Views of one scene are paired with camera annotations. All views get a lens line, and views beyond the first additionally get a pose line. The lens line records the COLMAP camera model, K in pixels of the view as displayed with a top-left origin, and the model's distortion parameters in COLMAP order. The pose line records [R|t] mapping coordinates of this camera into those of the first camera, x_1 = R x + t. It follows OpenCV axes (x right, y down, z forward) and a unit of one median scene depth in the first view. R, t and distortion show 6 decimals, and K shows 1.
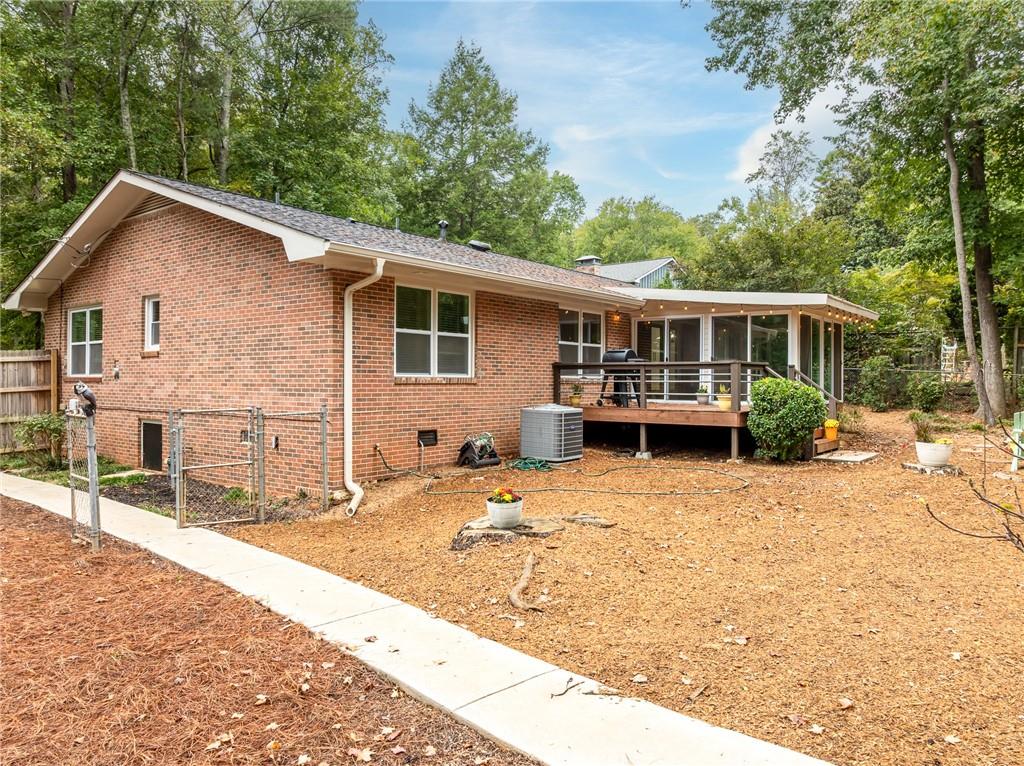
lens RADIAL K [[724.1, 0, 516.4], [0, 724.1, 379.7], [0, 0, 1]] dist [-0.040339, 0.003625]
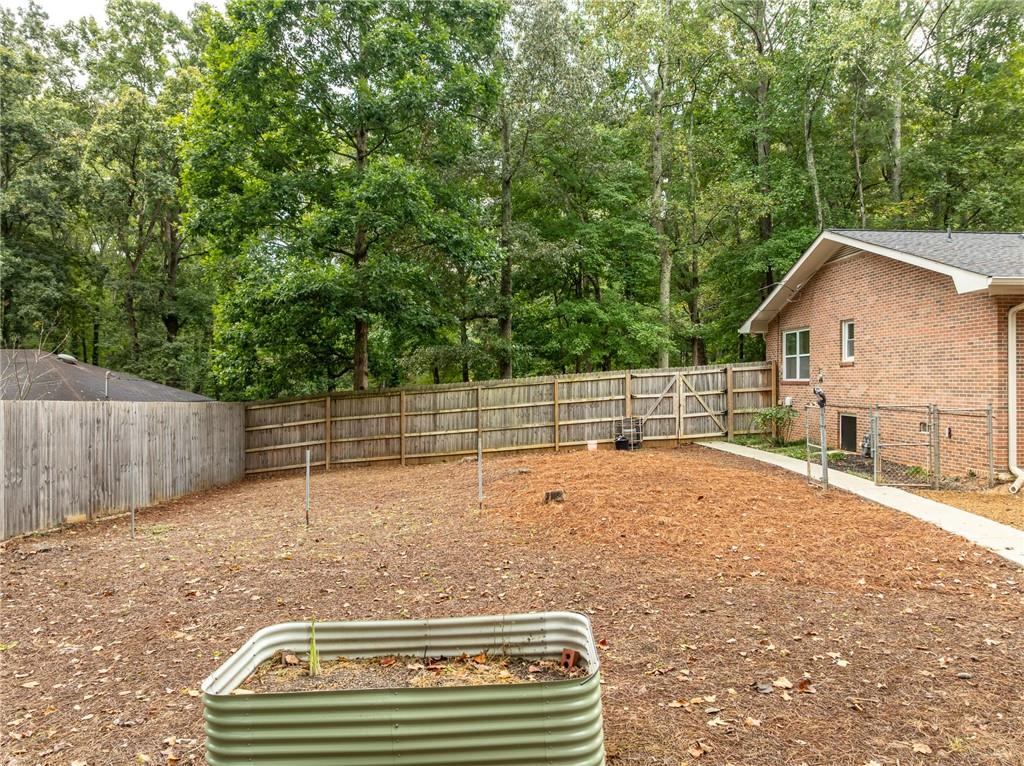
lens RADIAL K [[724.1, 0, 516.4], [0, 724.1, 379.7], [0, 0, 1]] dist [-0.040339, 0.003625]
pose [[0.642000, -0.004986, -0.766688, 0.129317], [0.004799, 0.999985, -0.002485, -0.006628], [0.766689, -0.002084, 0.642015, -0.359743]]
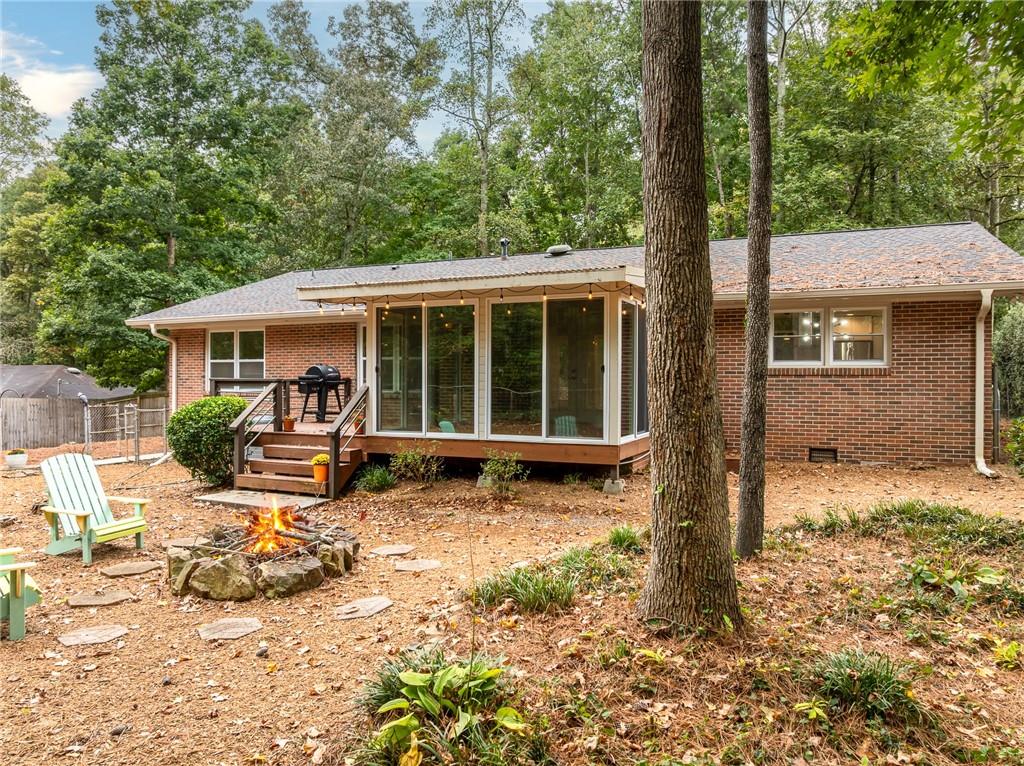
lens RADIAL K [[724.1, 0, 516.4], [0, 724.1, 379.7], [0, 0, 1]] dist [-0.040339, 0.003625]
pose [[0.233750, -0.004930, -0.972284, 1.371789], [-0.000250, 0.999987, -0.005131, -0.018833], [0.972297, 0.001443, 0.233746, 1.176345]]
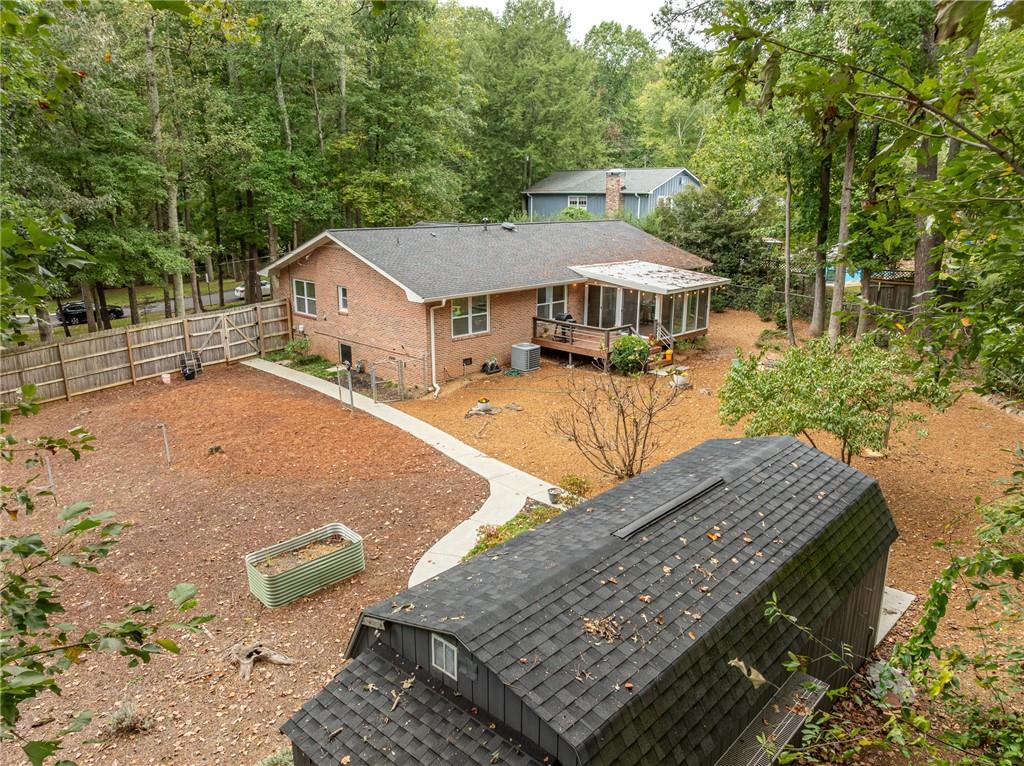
lens RADIAL K [[724.1, 0, 516.4], [0, 724.1, 379.7], [0, 0, 1]] dist [-0.040339, 0.003625]
pose [[0.991781, 0.032990, -0.123622, 0.307013], [-0.000809, 0.967785, 0.251776, -0.427835], [0.127945, -0.249607, 0.959858, -1.167377]]
